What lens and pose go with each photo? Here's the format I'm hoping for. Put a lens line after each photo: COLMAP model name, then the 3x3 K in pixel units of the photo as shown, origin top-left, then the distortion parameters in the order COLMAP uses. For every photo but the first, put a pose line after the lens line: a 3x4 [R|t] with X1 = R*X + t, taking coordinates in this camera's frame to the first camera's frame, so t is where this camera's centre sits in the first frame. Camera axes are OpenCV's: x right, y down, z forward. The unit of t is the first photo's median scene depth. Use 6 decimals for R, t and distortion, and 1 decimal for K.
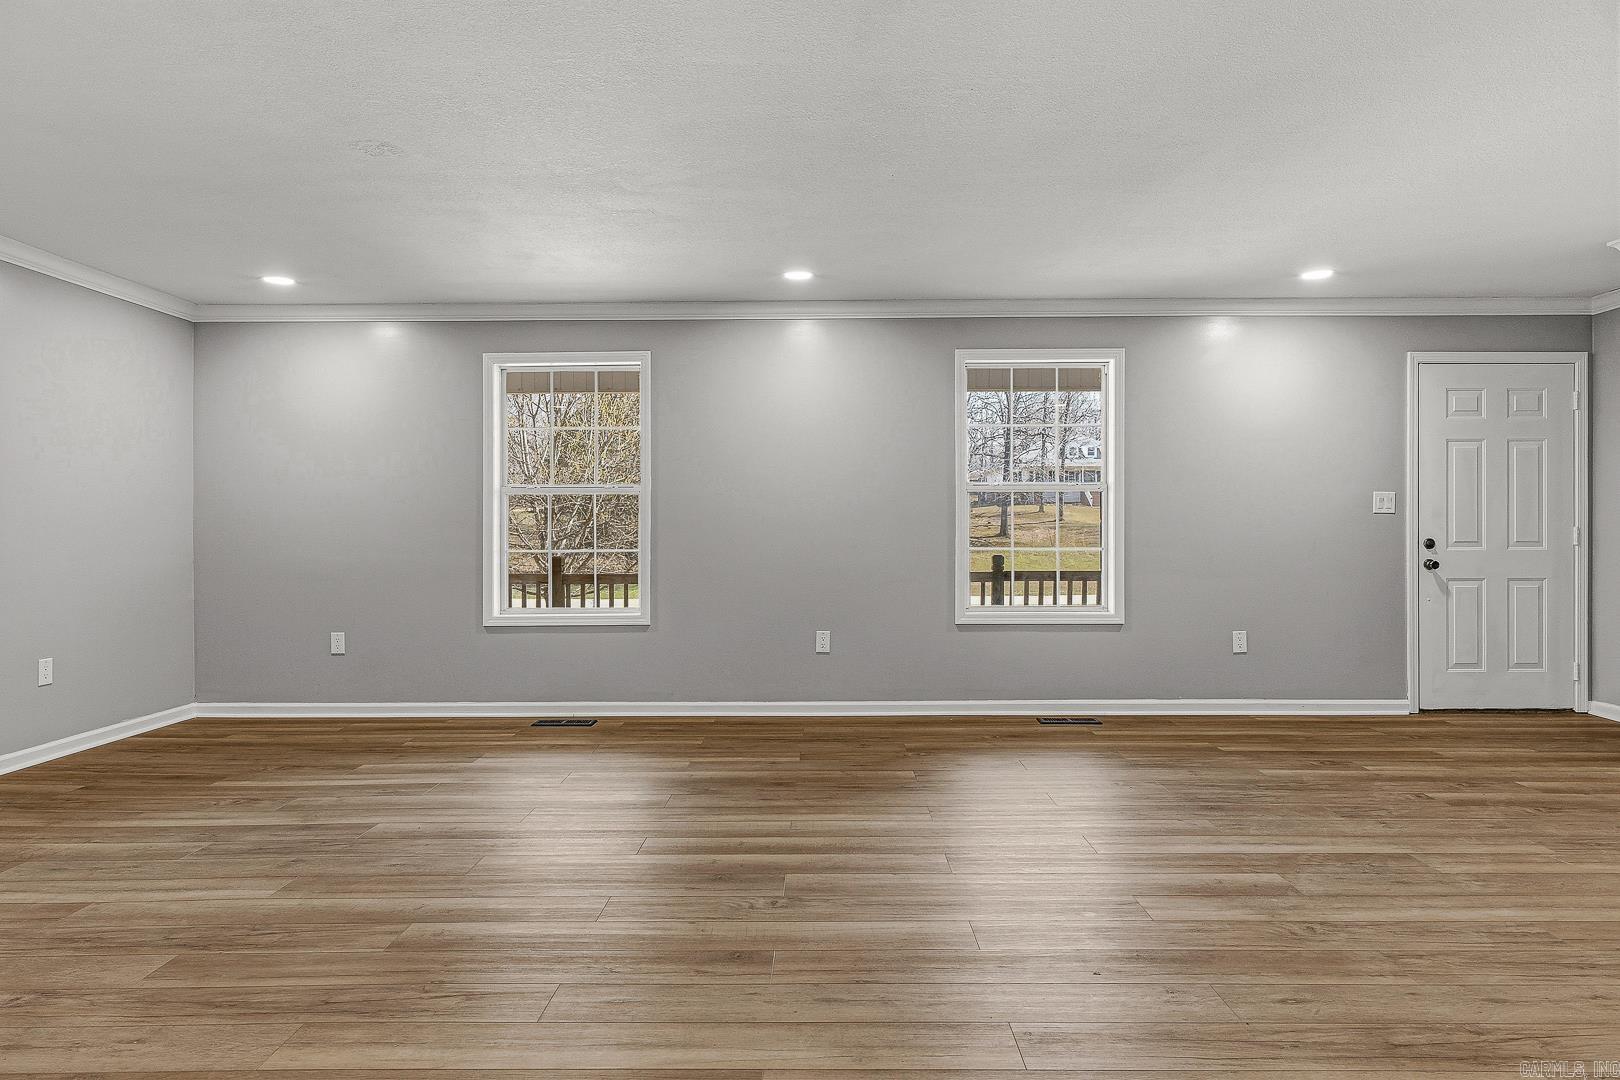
lens RADIAL K [[933.2, 0, 828.2], [0, 933.2, 522.6], [0, 0, 1]] dist [-0.001139, -0.003499]
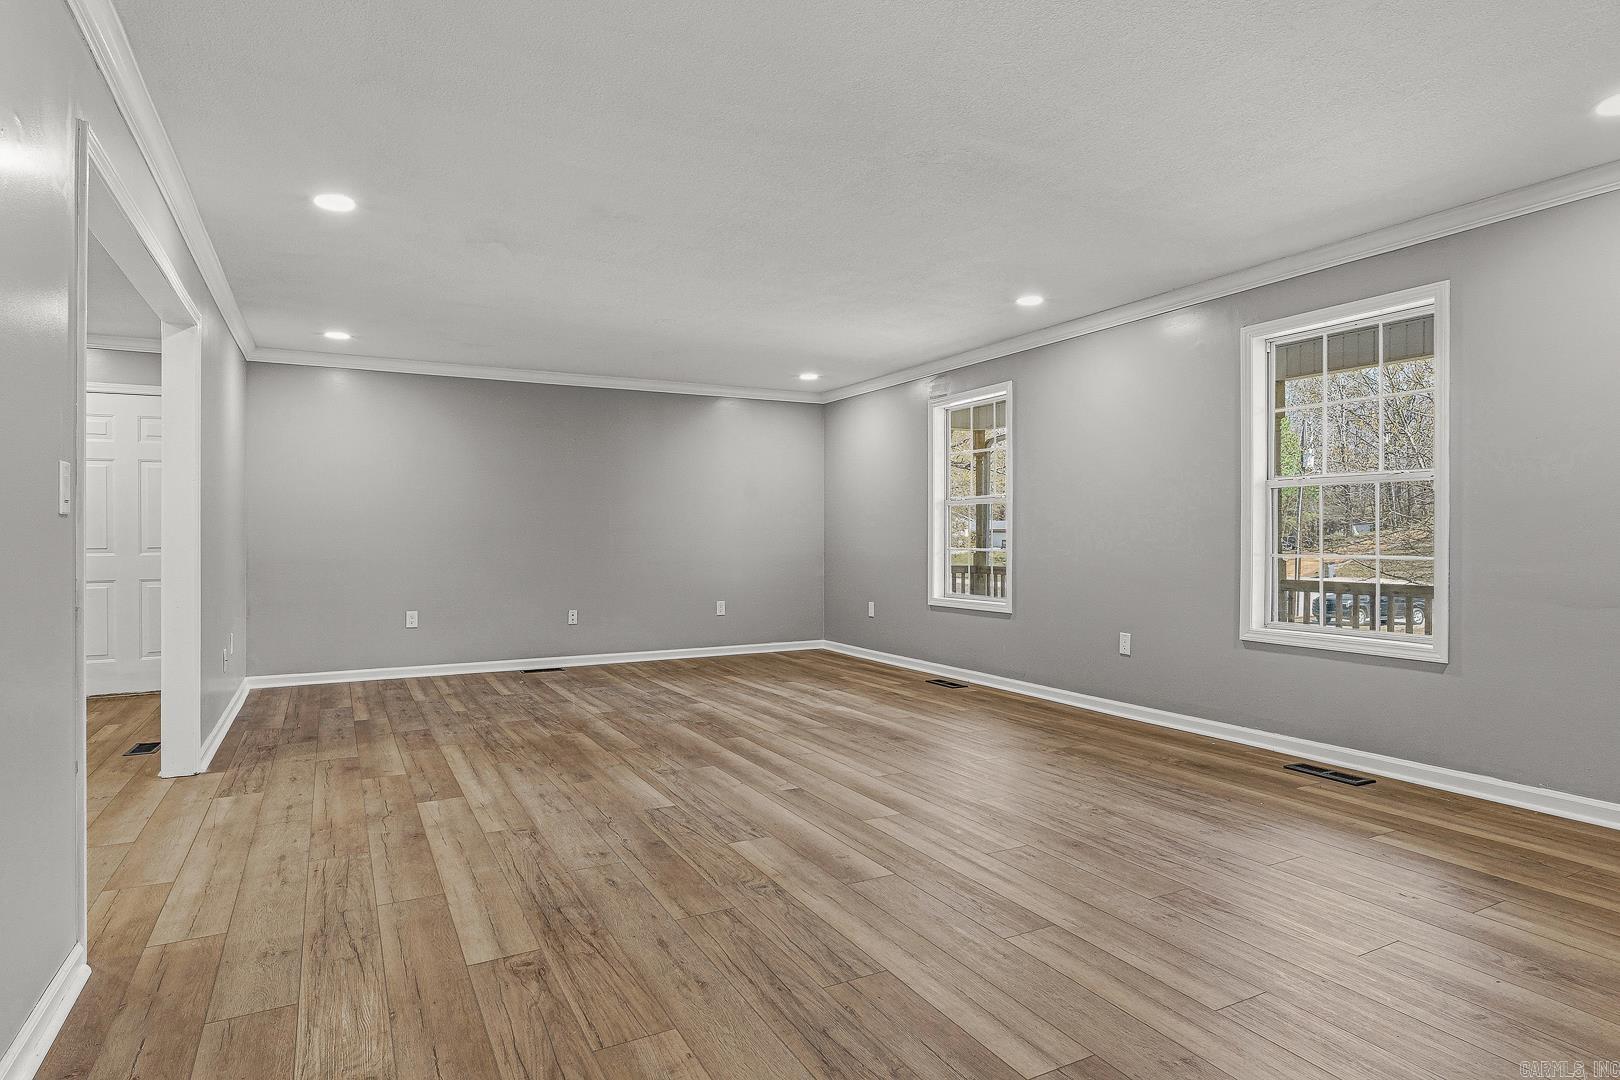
lens RADIAL K [[916.1, 0, 840.9], [0, 916.1, 530.1], [0, 0, 1]] dist [-0.004899, -0.000948]
pose [[0.490109, -0.001561, -0.871660, 0.761221], [0.006020, 0.999981, 0.001594, 0.001870], [0.871640, -0.006029, 0.490109, 0.270725]]
